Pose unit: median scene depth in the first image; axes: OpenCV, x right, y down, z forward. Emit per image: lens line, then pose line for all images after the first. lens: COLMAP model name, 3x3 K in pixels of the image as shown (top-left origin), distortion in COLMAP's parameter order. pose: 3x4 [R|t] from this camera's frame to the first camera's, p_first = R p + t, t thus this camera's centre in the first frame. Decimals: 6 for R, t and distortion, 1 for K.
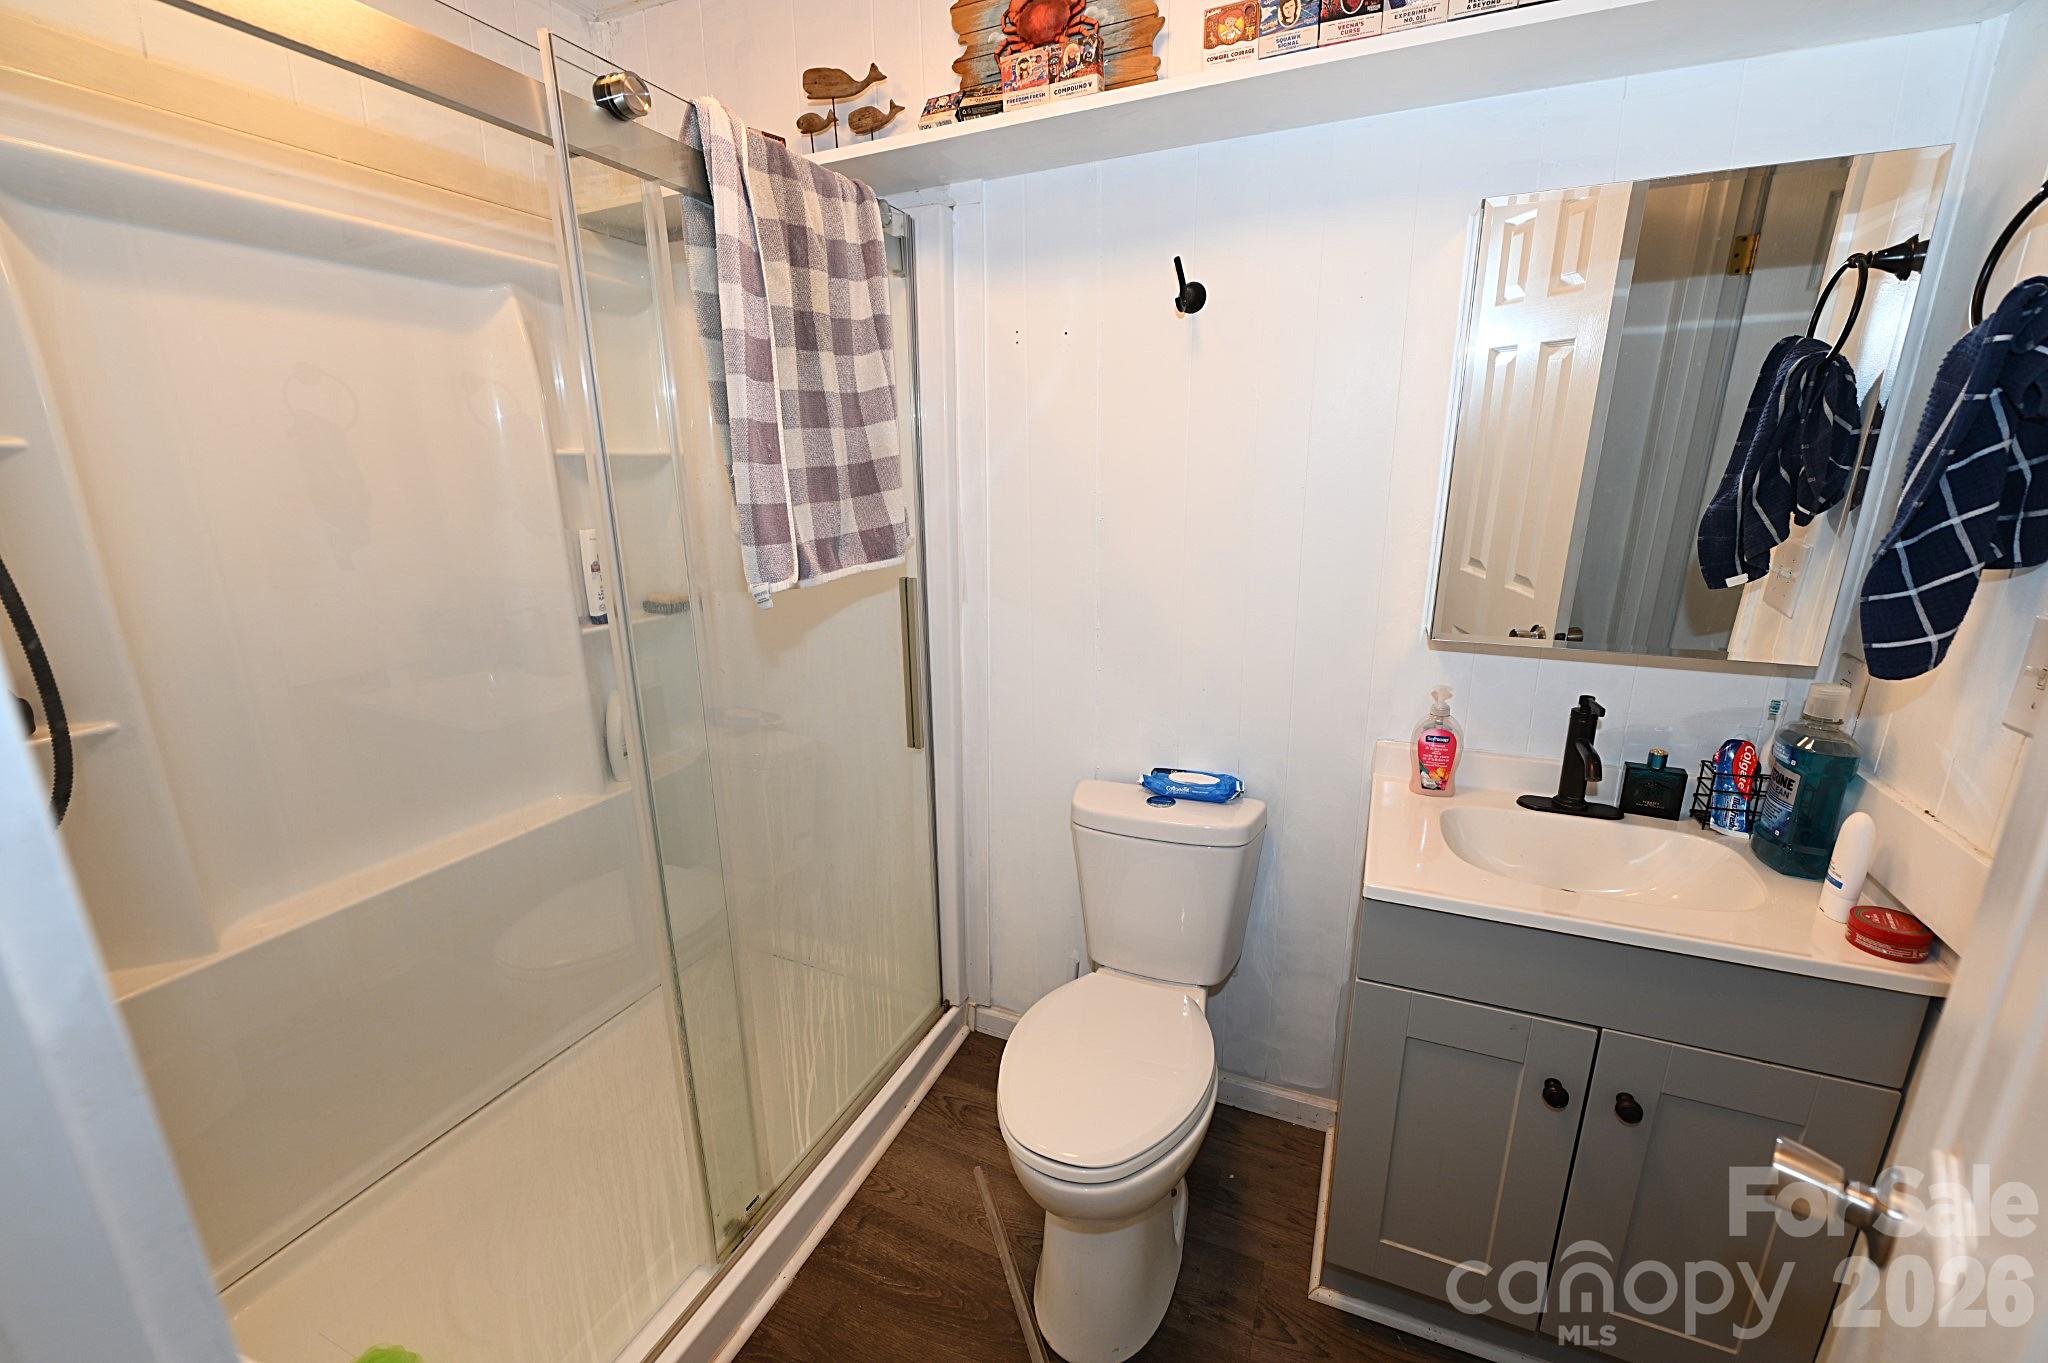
lens RADIAL K [[813.7, 0, 1032.0], [0, 813.7, 699.2], [0, 0, 1]] dist [-0.023104, -0.000027]
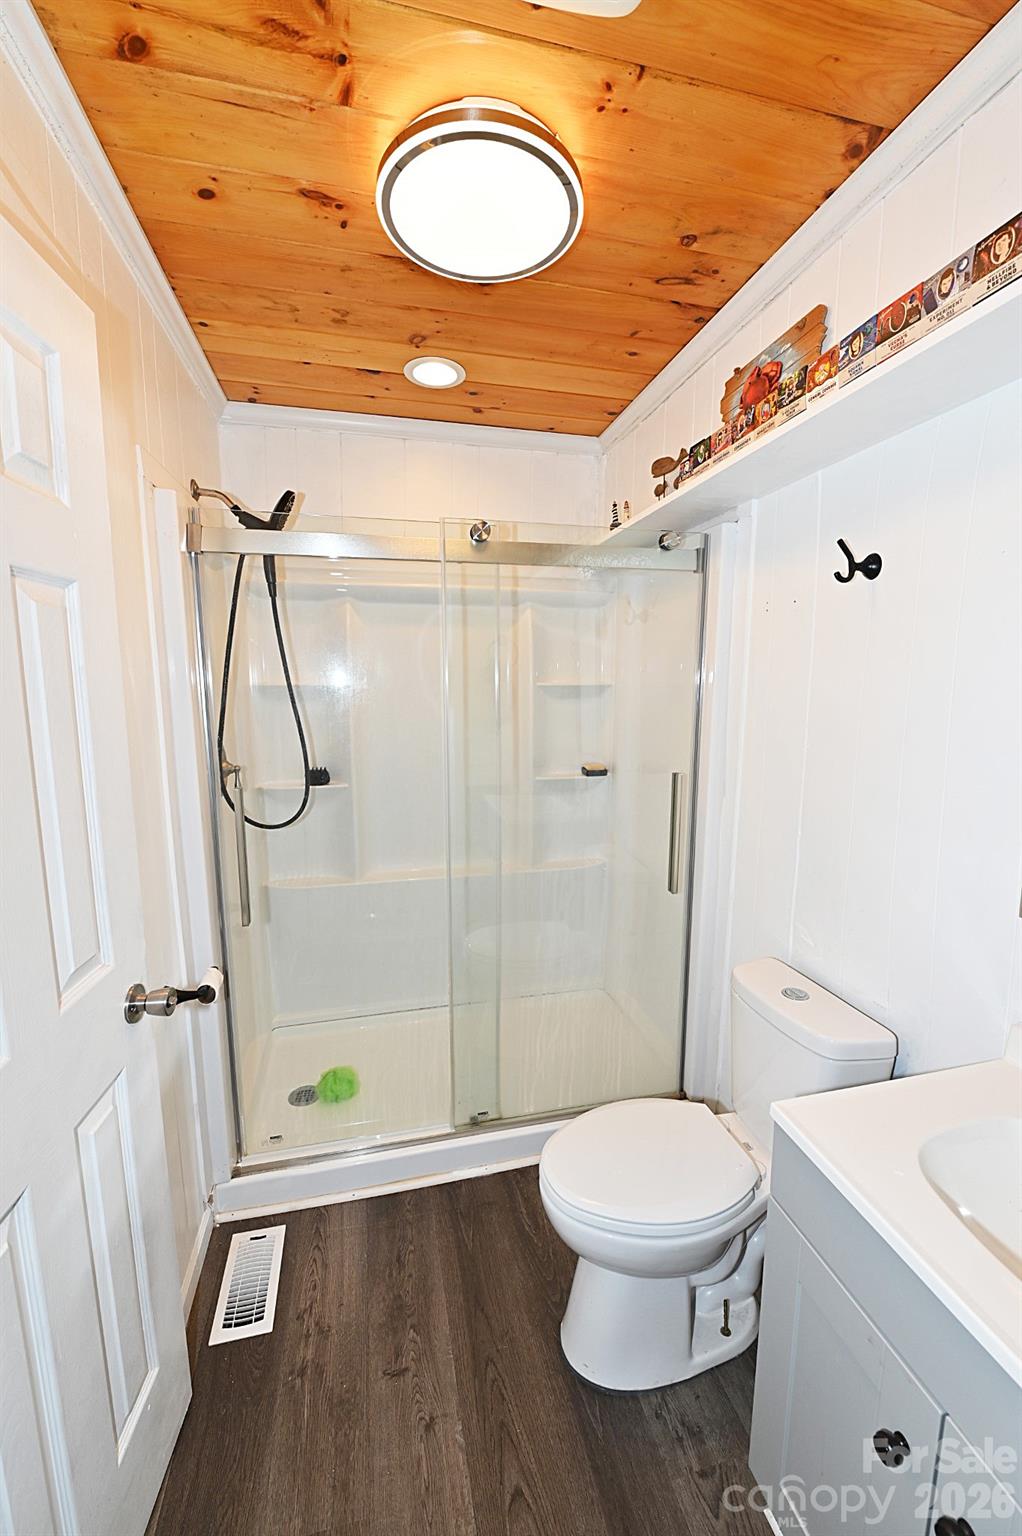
lens RADIAL K [[607.5, 0, 511.0], [0, 607.5, 768.0], [0, 0, 1]] dist [-0.010245, -0.000559]
pose [[0.596119, 0.120425, -0.793814, 0.706309], [-0.209194, 0.977835, -0.008754, -0.113810], [0.775165, 0.171279, 0.608098, 0.141301]]
